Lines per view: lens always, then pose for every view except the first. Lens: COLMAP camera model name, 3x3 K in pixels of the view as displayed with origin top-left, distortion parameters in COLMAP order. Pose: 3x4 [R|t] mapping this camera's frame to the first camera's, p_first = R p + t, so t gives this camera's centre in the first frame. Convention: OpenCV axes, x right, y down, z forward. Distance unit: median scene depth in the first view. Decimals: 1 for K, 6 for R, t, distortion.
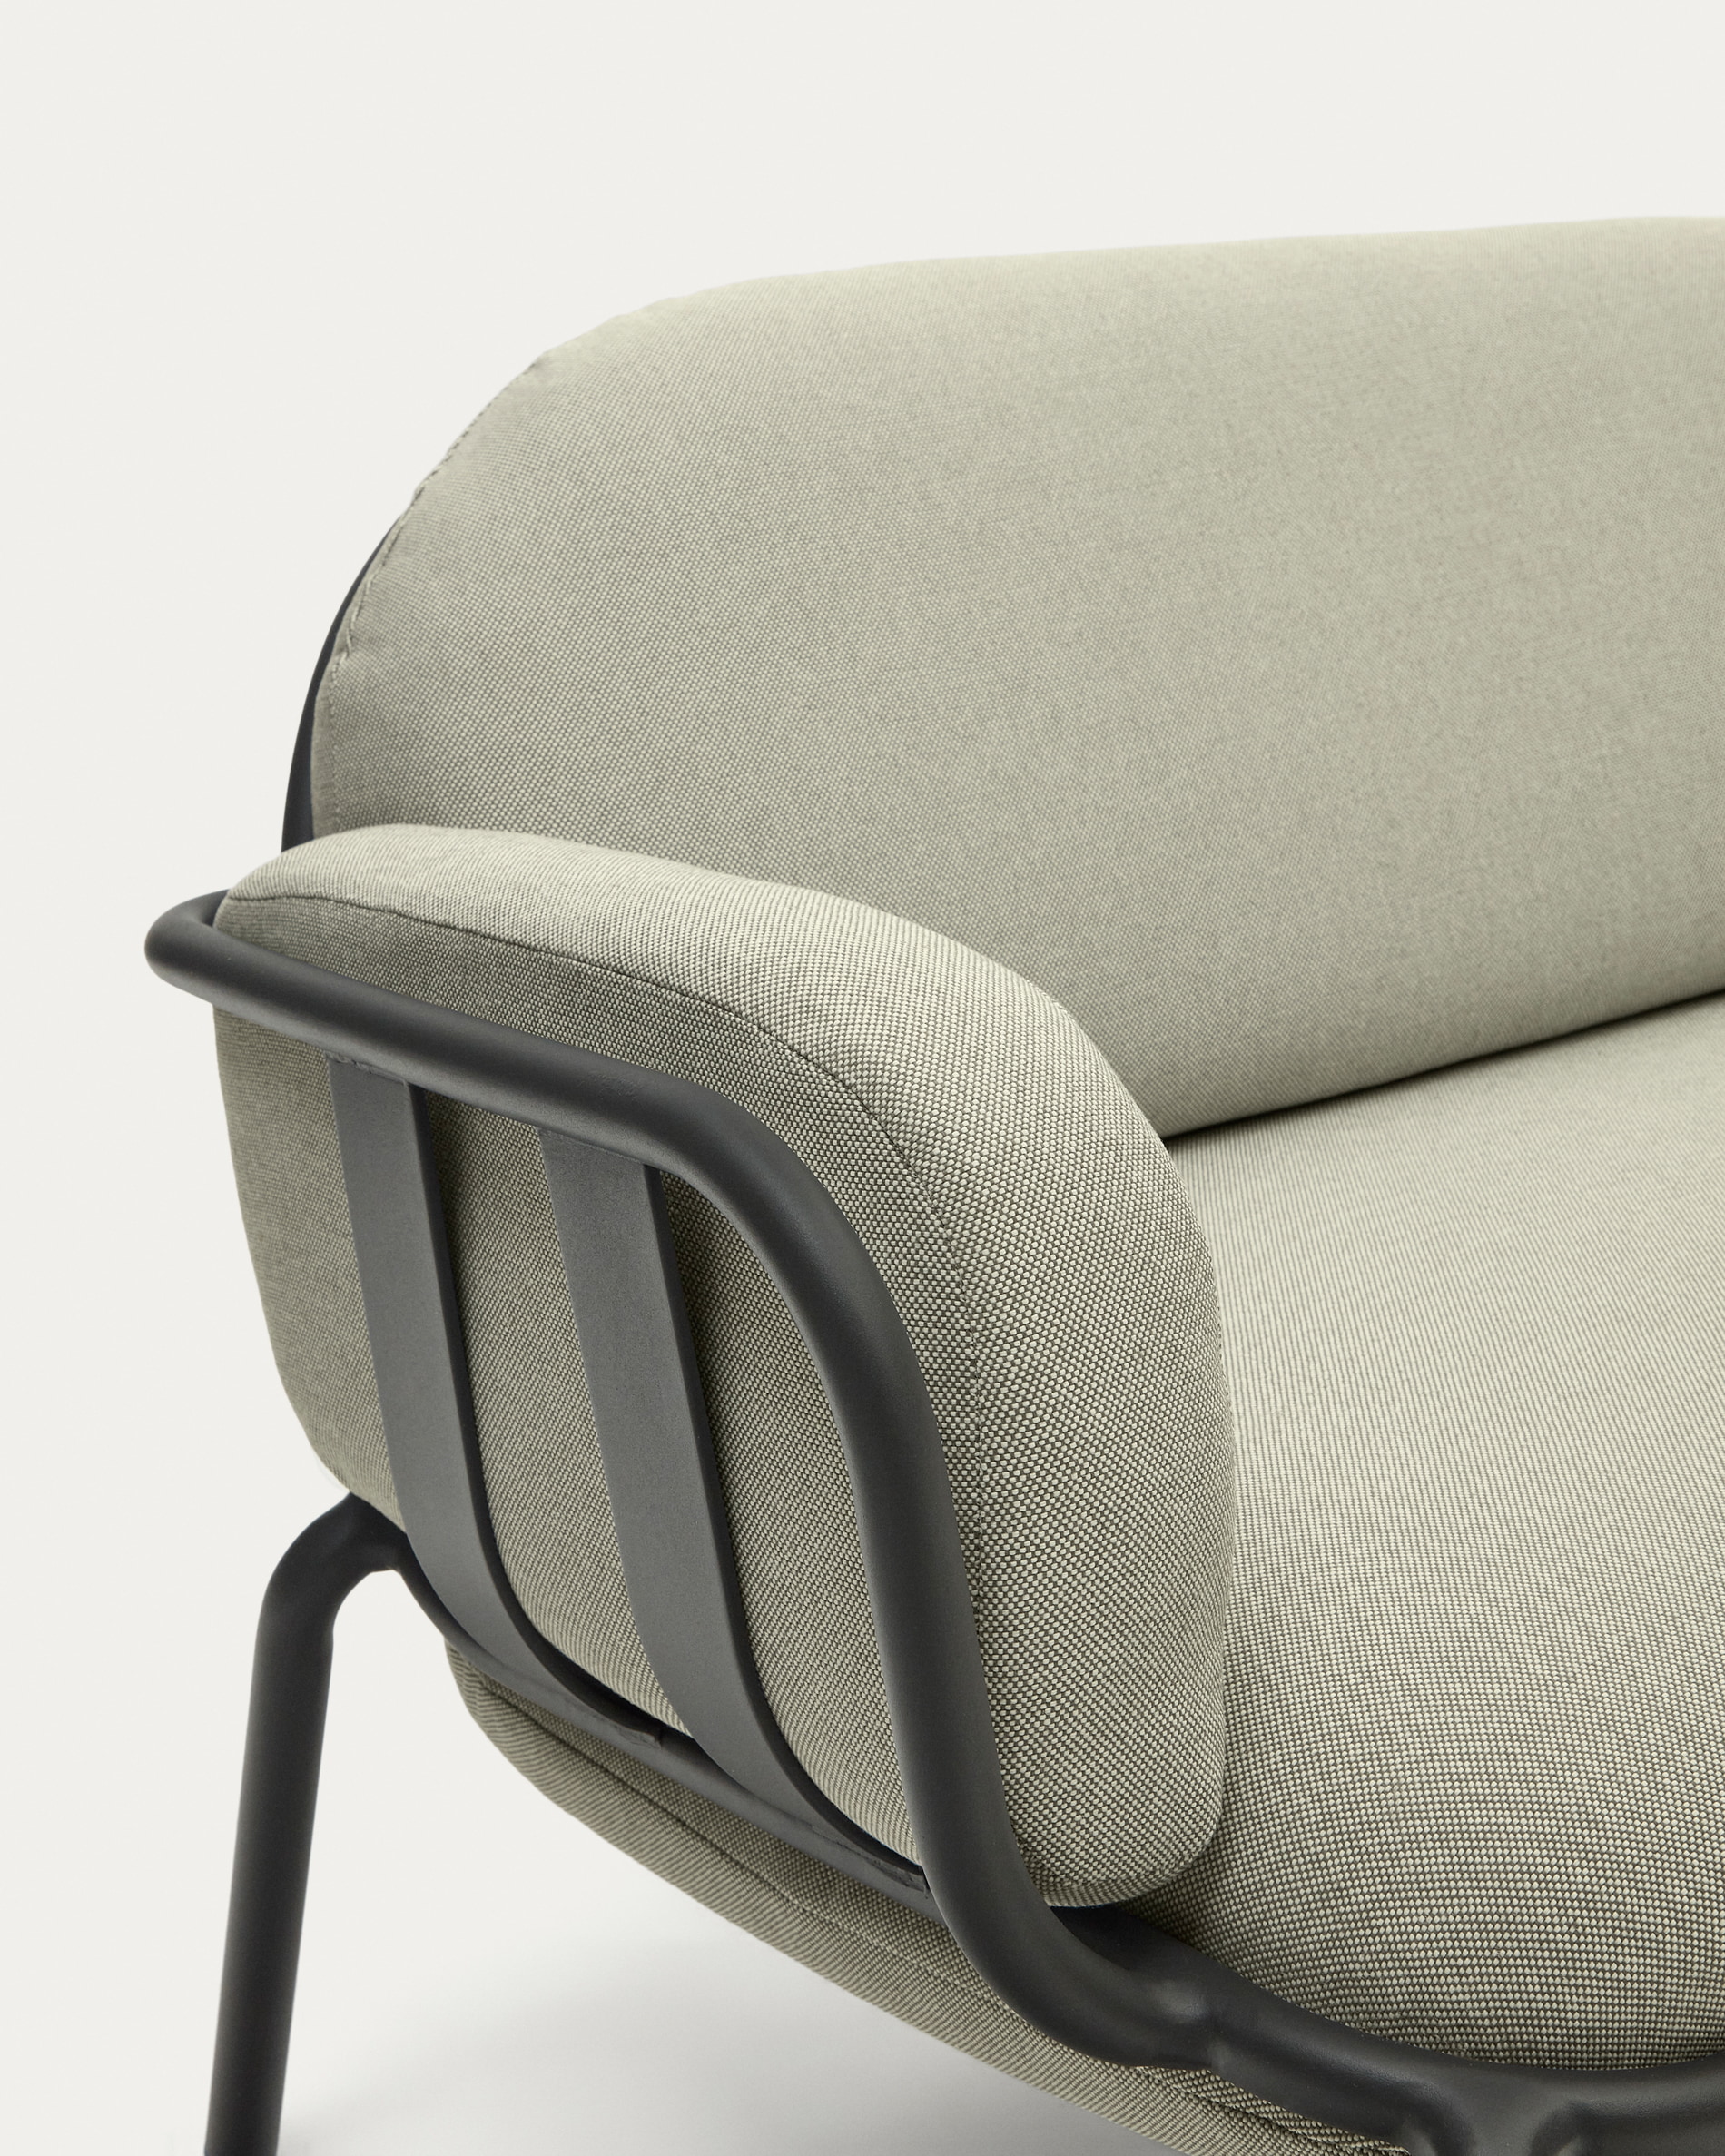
lens RADIAL K [[3182.4, 0, 862.5], [0, 3182.4, 1078.0], [0, 0, 1]] dist [0.013658, -0.135844]
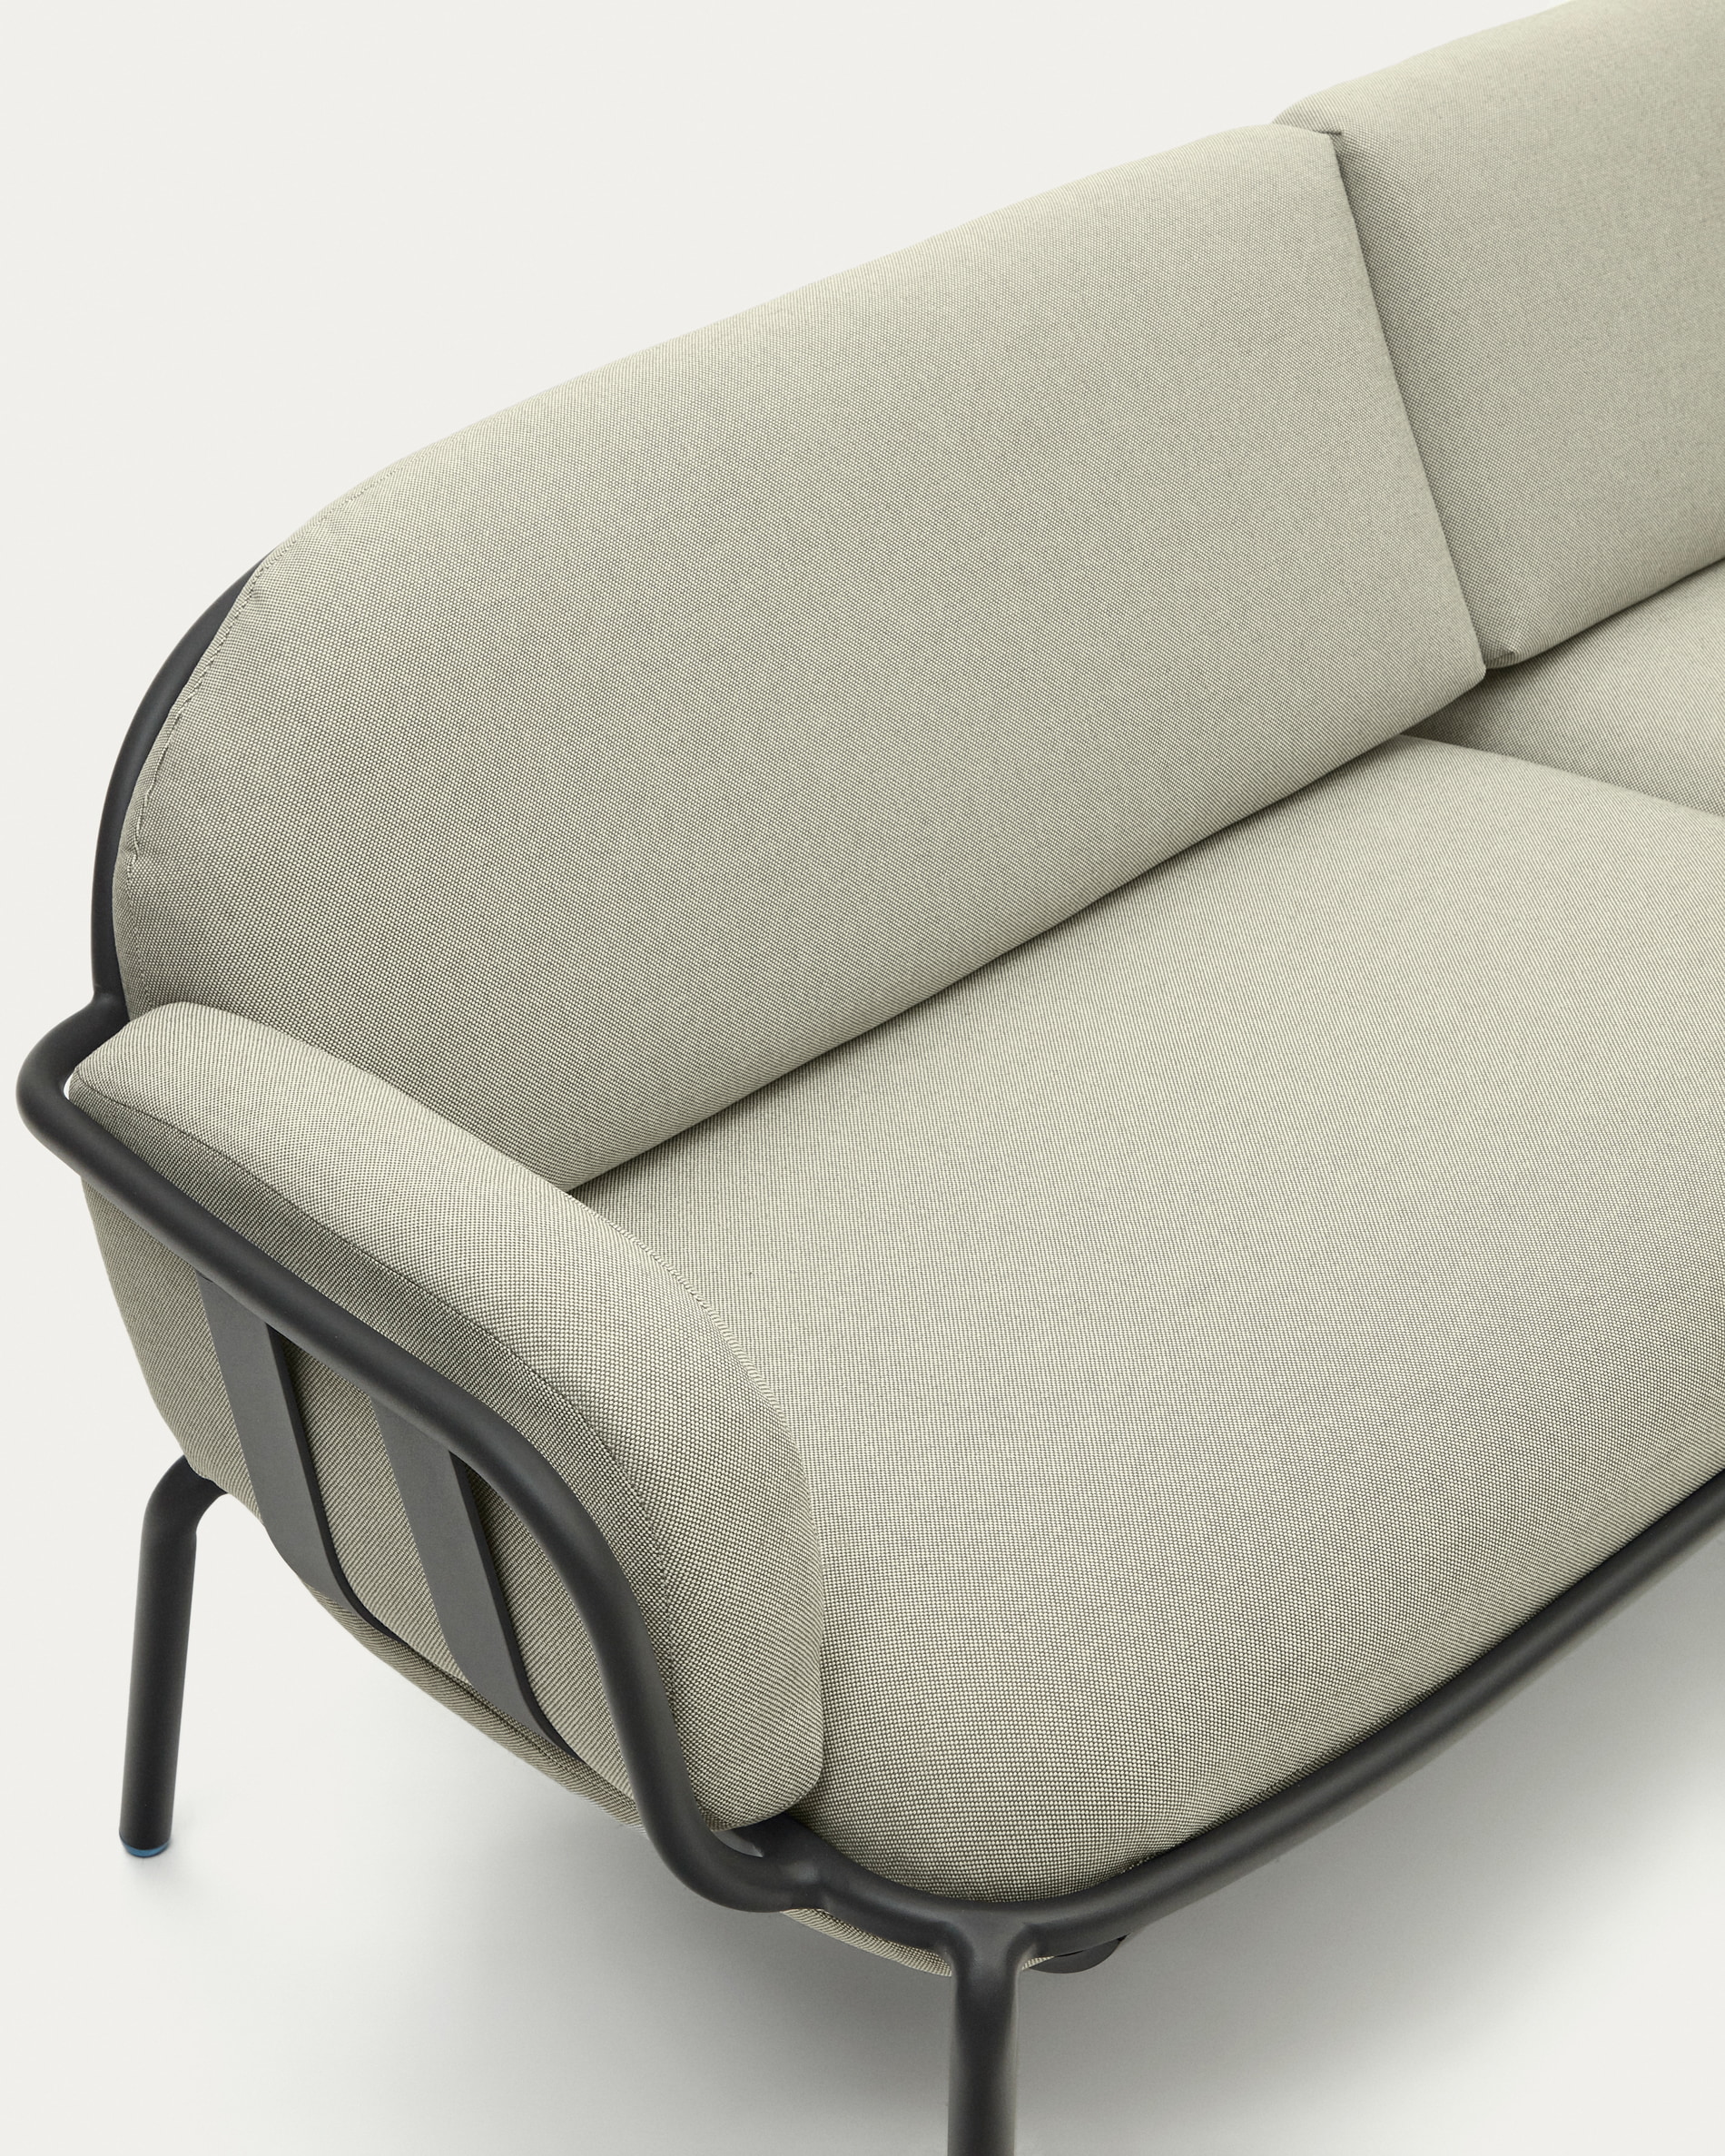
lens RADIAL K [[3500.3, 0, 862.5], [0, 3500.3, 1078.0], [0, 0, 1]] dist [-0.013515, -0.044025]
pose [[0.991269, -0.075493, 0.108103, -0.024808], [0.041688, 0.957253, 0.286232, -0.424938], [-0.125090, -0.279227, 0.952042, -0.429261]]
